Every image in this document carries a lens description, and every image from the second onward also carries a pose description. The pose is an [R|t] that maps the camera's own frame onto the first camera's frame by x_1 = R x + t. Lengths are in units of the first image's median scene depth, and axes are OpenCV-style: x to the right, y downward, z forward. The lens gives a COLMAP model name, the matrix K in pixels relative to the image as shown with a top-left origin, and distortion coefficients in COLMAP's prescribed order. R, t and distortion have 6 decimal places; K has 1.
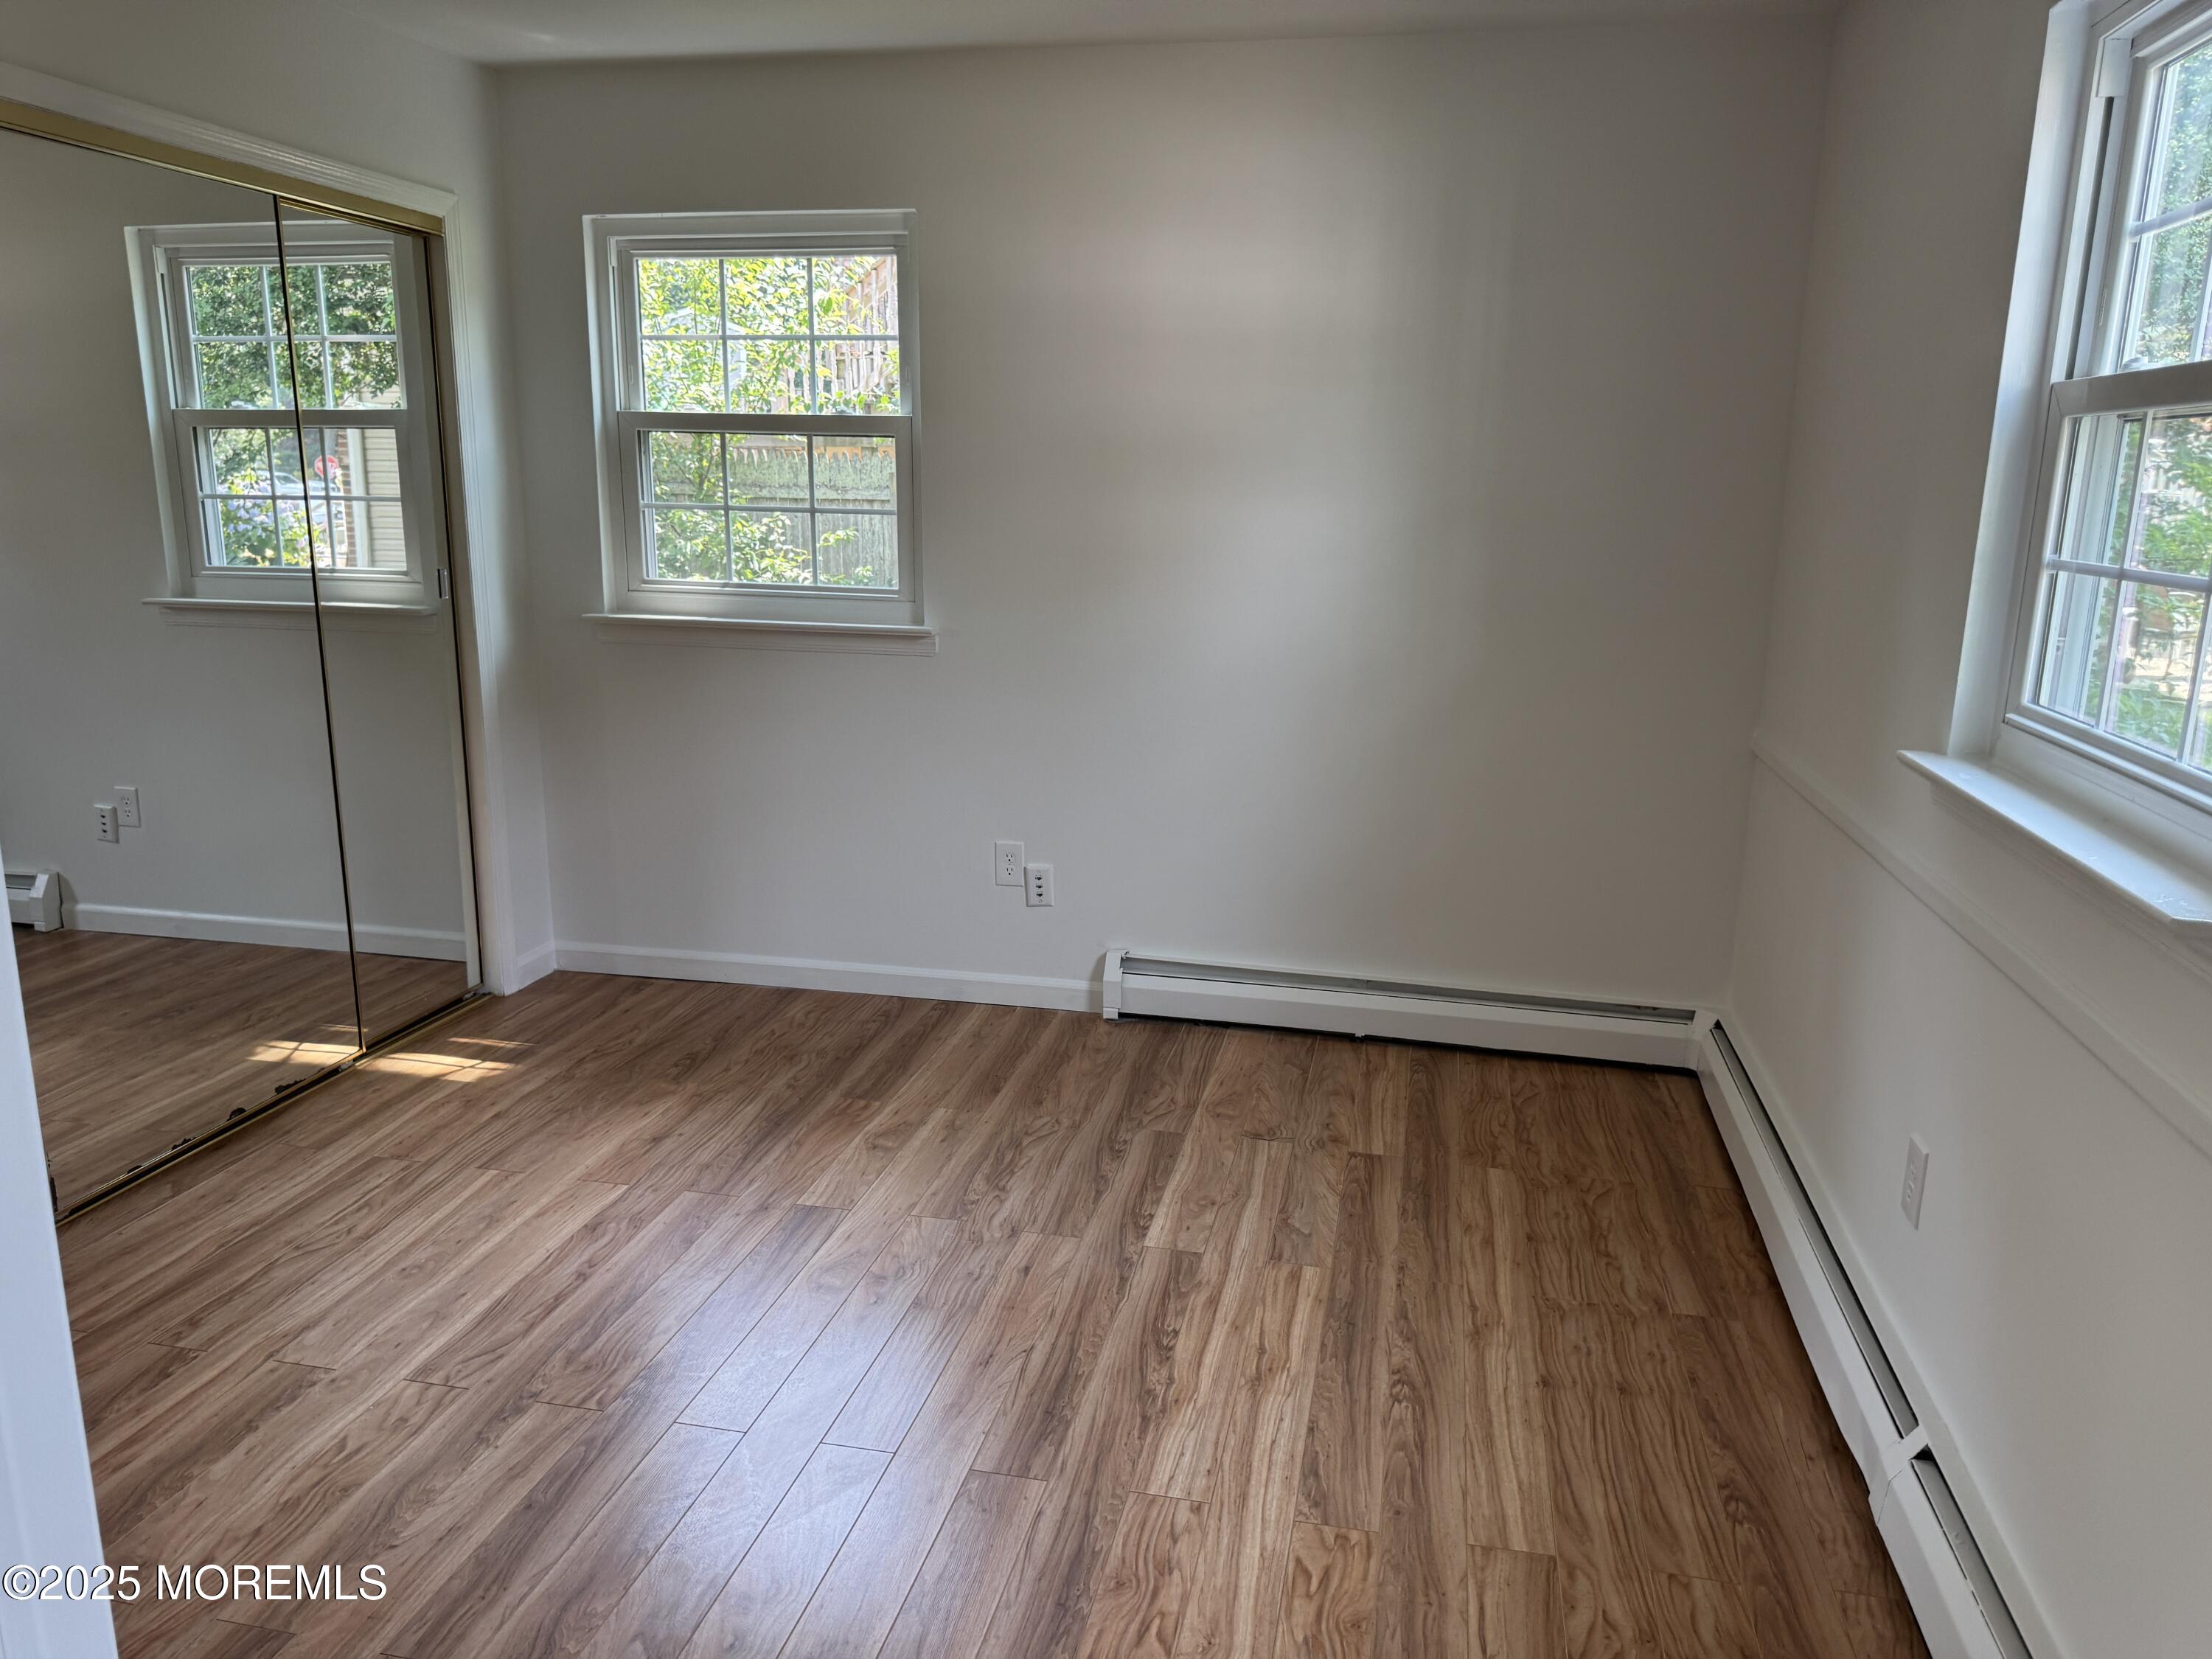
lens RADIAL K [[1558.3, 0, 1079.6], [0, 1558.3, 806.4], [0, 0, 1]] dist [0.059921, -0.063813]
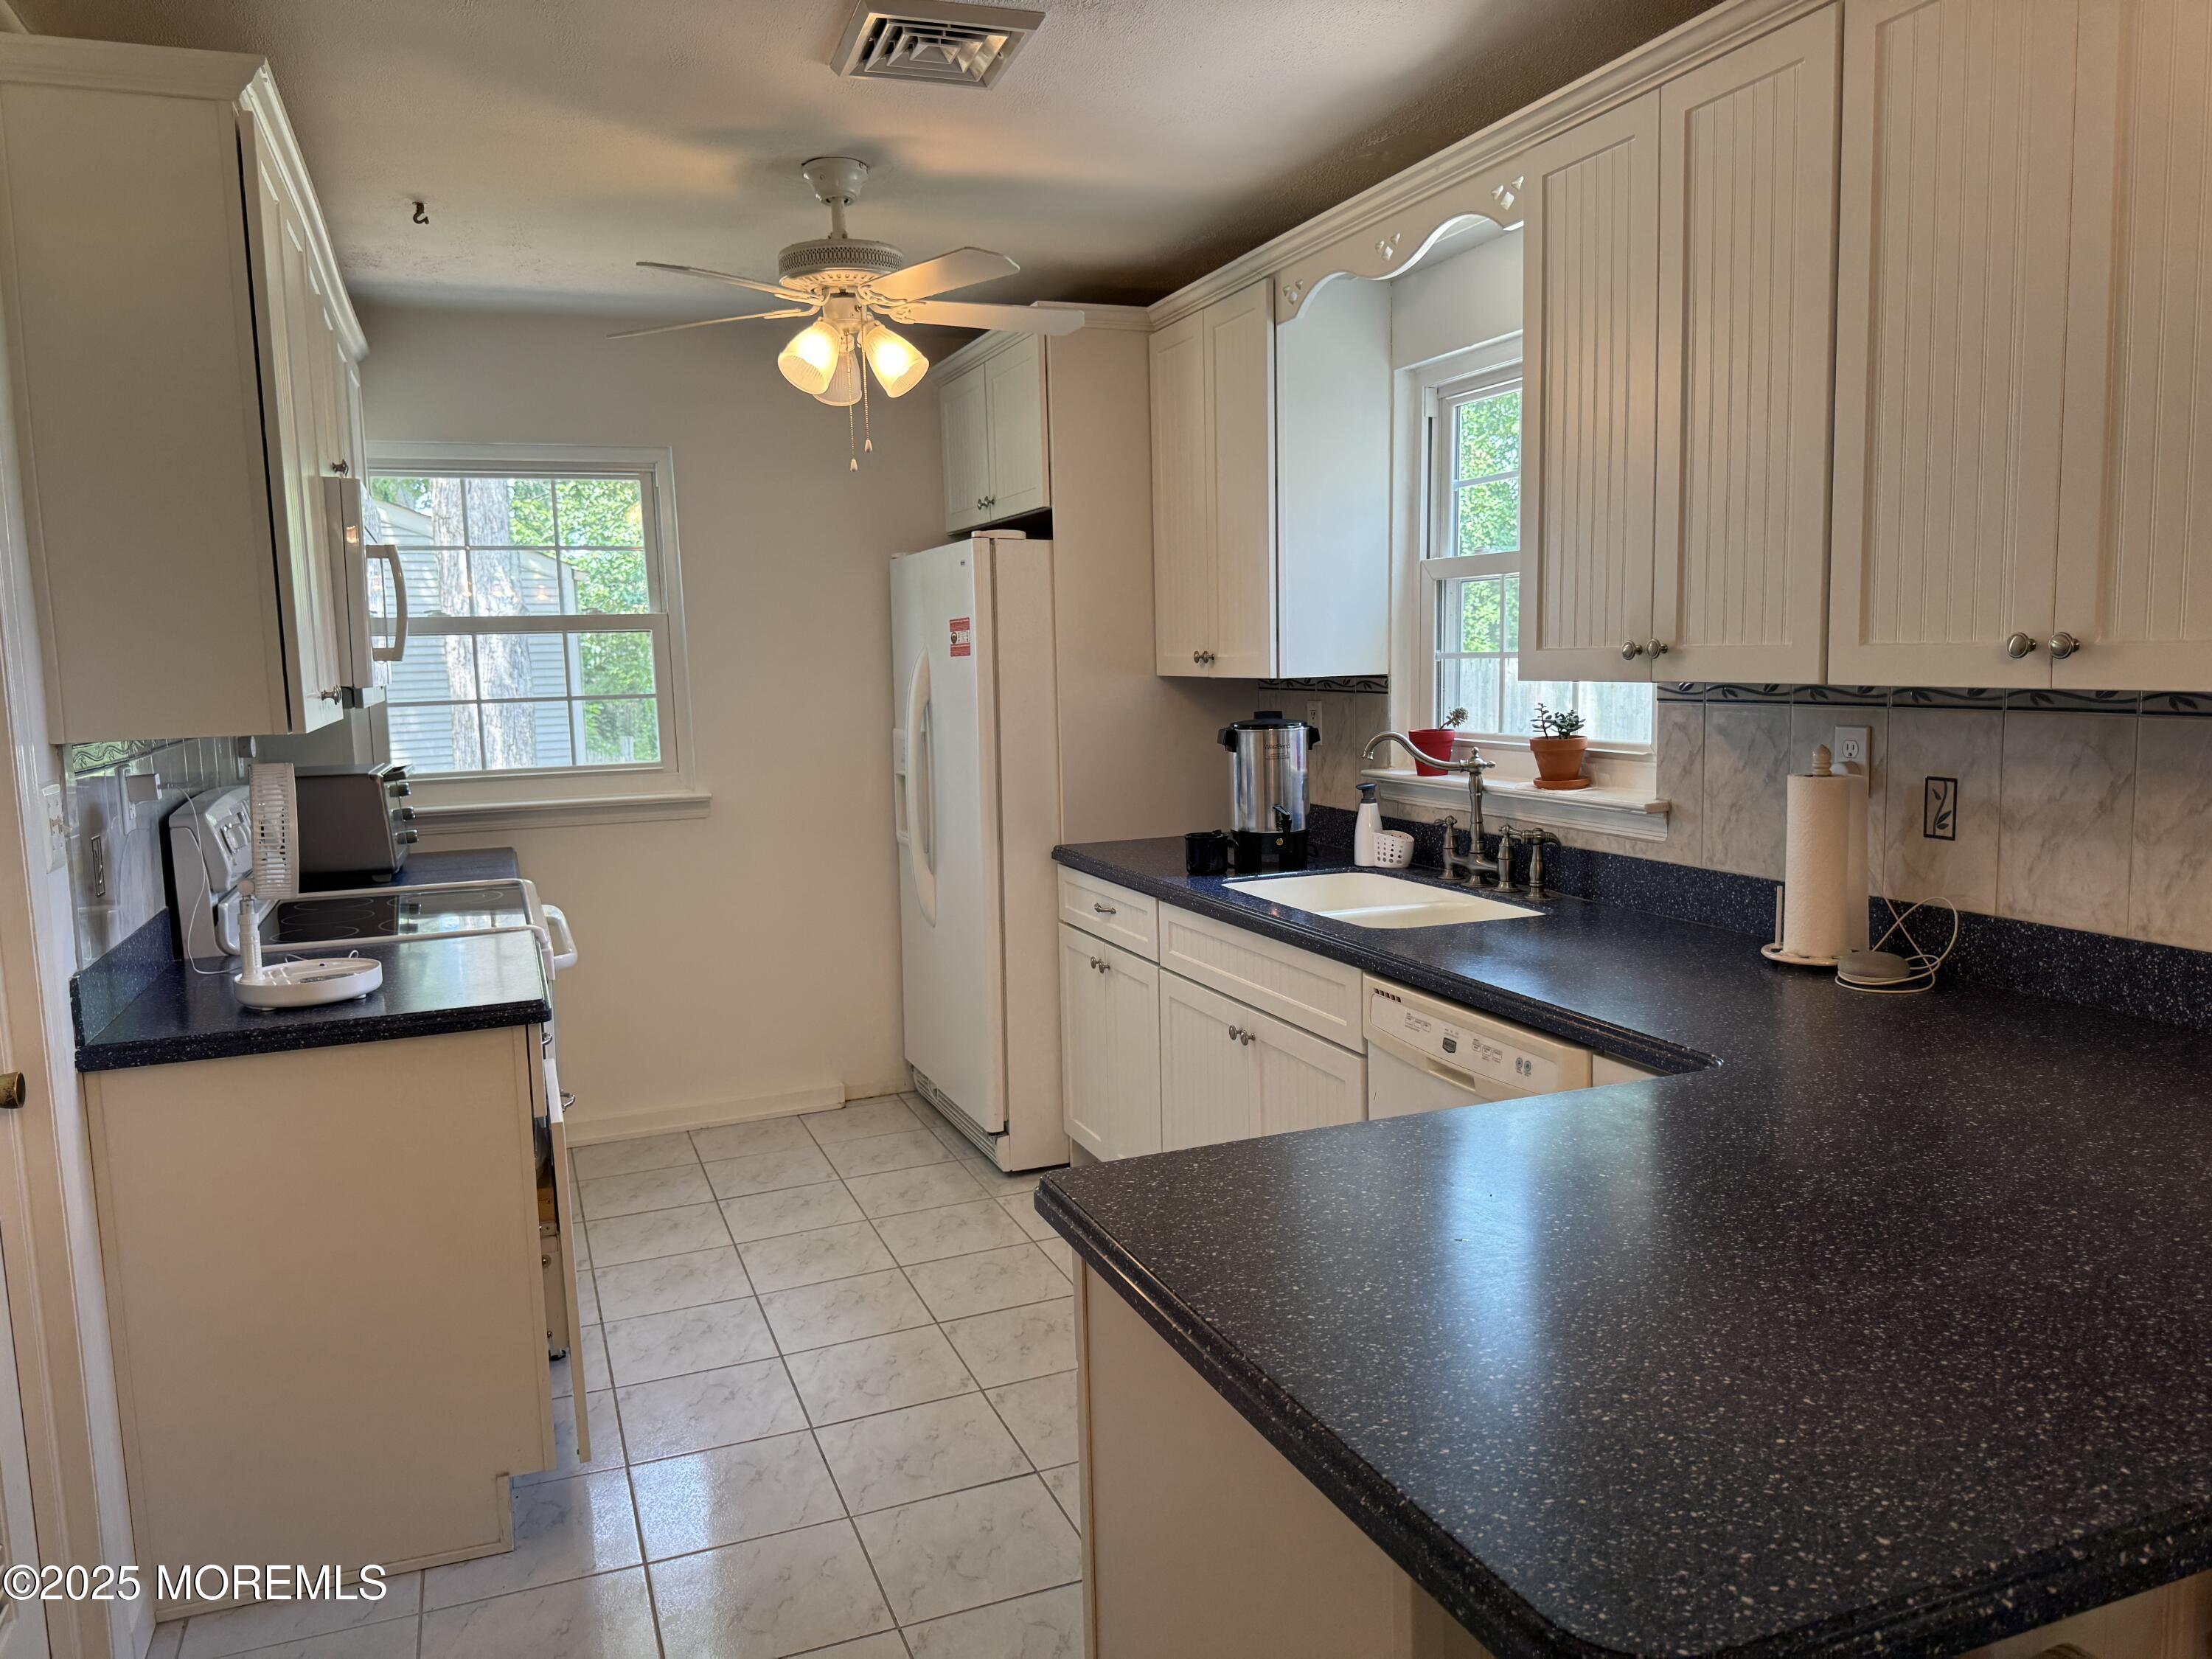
lens RADIAL K [[1558.3, 0, 1095.2], [0, 1558.3, 837.6], [0, 0, 1]] dist [0.059921, -0.063813]
pose [[0.824854, -0.105117, 0.555487, -0.636850], [0.152577, 0.987494, -0.039698, 0.016069], [-0.544367, 0.117499, 0.830577, -0.168664]]
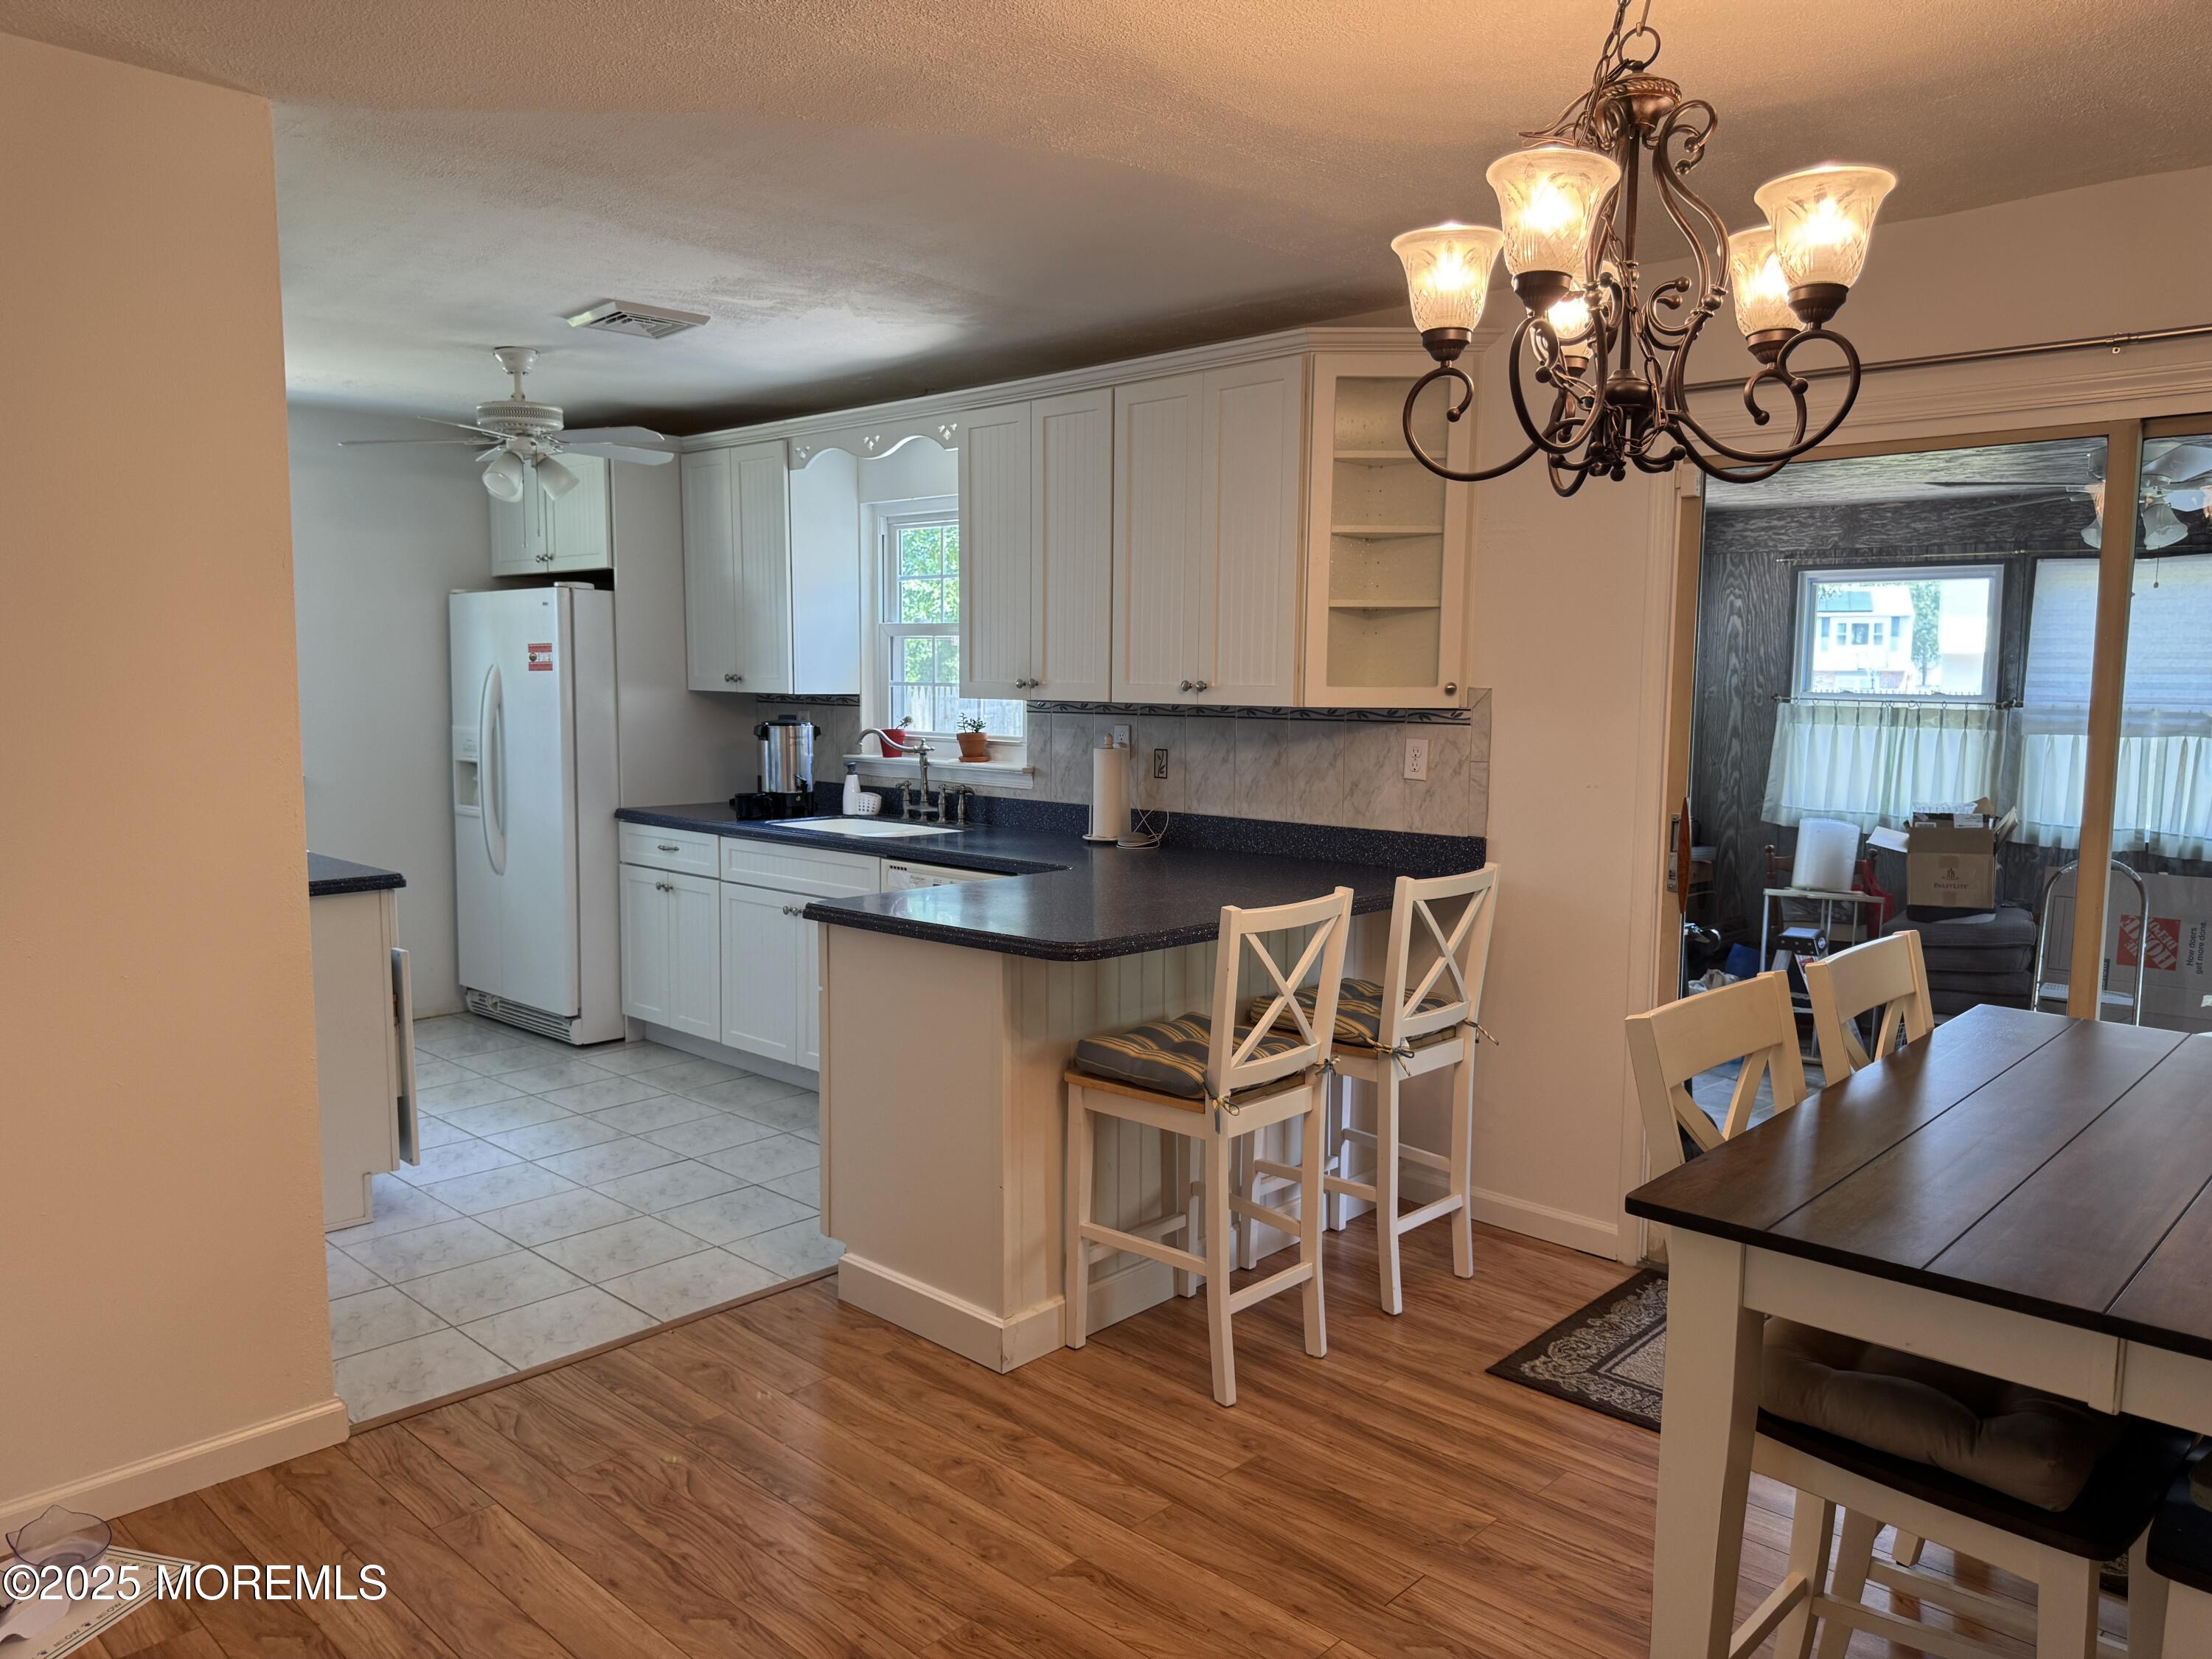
lens RADIAL K [[1558.3, 0, 1117.4], [0, 1558.3, 848.7], [0, 0, 1]] dist [0.059921, -0.063813]
pose [[0.504109, -0.103776, 0.857383, -1.221179], [0.171660, 0.984986, 0.018291, 0.078707], [-0.846408, 0.137958, 0.514355, -0.501100]]
